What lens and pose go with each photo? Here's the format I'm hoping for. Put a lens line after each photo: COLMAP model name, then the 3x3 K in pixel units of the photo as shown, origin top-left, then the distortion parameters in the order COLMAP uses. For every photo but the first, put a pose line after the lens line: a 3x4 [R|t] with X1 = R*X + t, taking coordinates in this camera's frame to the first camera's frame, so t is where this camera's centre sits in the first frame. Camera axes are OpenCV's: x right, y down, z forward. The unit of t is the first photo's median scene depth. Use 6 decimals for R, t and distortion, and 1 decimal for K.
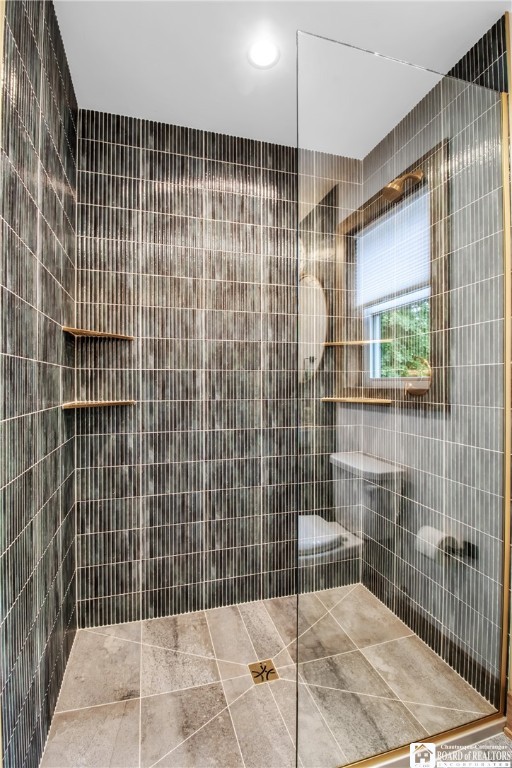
lens RADIAL K [[361.5, 0, 253.9], [0, 361.5, 380.3], [0, 0, 1]] dist [-0.000396, -0.010283]
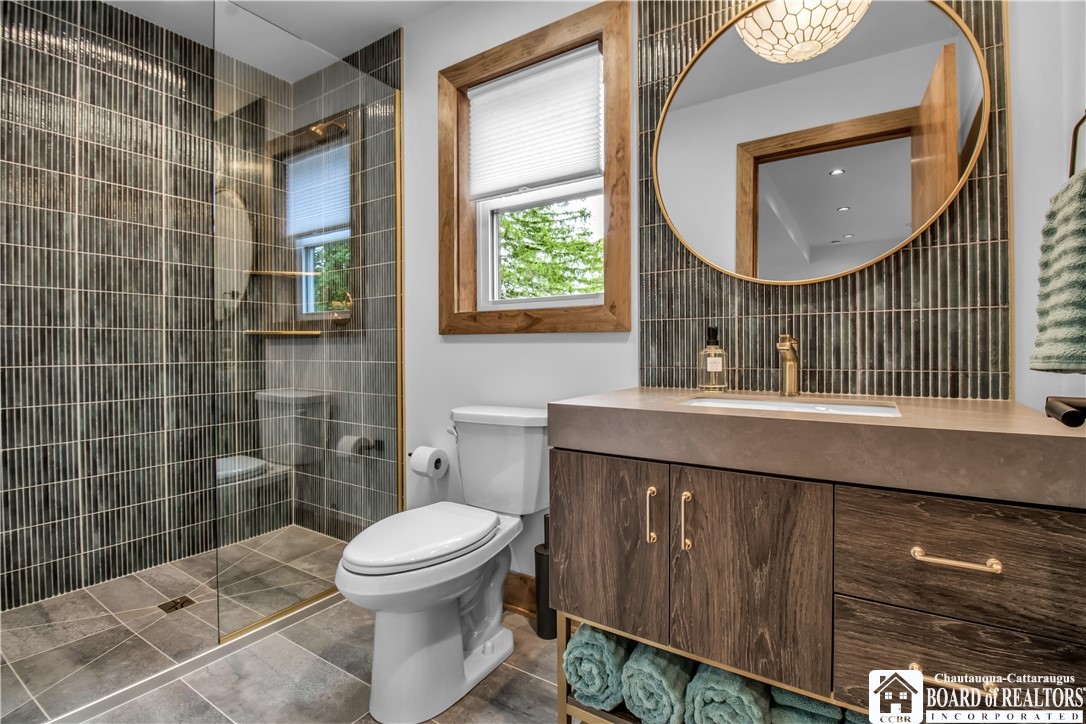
lens RADIAL K [[500.5, 0, 546.1], [0, 500.5, 352.8], [0, 0, 1]] dist [-0.002574, -0.011526]
pose [[0.755793, -0.009543, 0.654742, -0.074303], [0.000478, 0.999902, 0.014022, 0.100329], [-0.654811, -0.010285, 0.755723, -0.531921]]
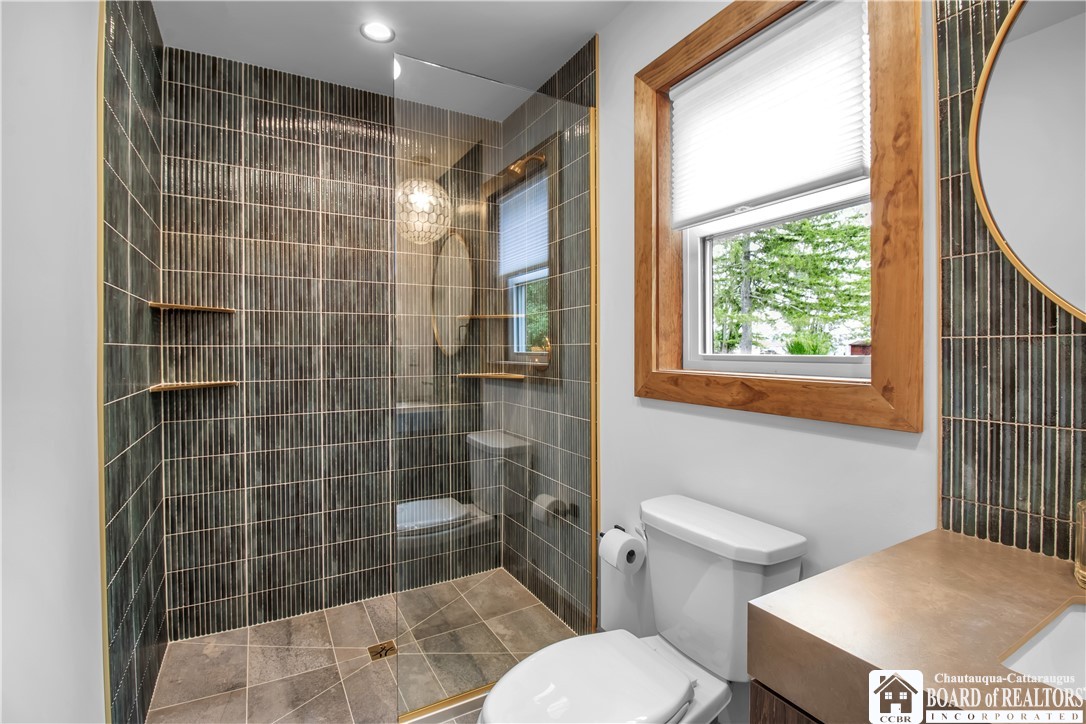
lens RADIAL K [[500.5, 0, 546.1], [0, 500.5, 352.8], [0, 0, 1]] dist [-0.002574, -0.011526]
pose [[0.972626, -0.004321, 0.232335, 0.124201], [0.001605, 0.999928, 0.011878, -0.026298], [-0.232370, -0.011180, 0.972563, -0.367333]]
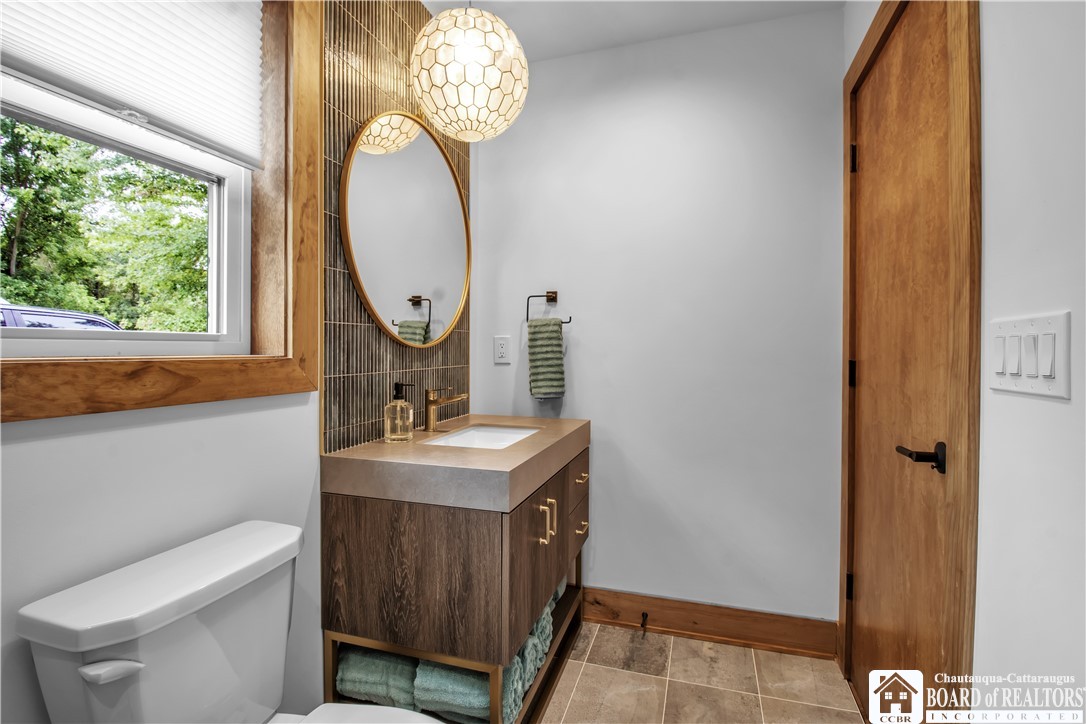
lens RADIAL K [[514.8, 0, 546.8], [0, 514.8, 349.1], [0, 0, 1]] dist [0.001466, -0.011831]
pose [[-0.832208, -0.005636, 0.554436, -0.072703], [-0.007546, 0.999971, -0.001161, 0.006280], [-0.554413, -0.005150, -0.832226, 0.555909]]
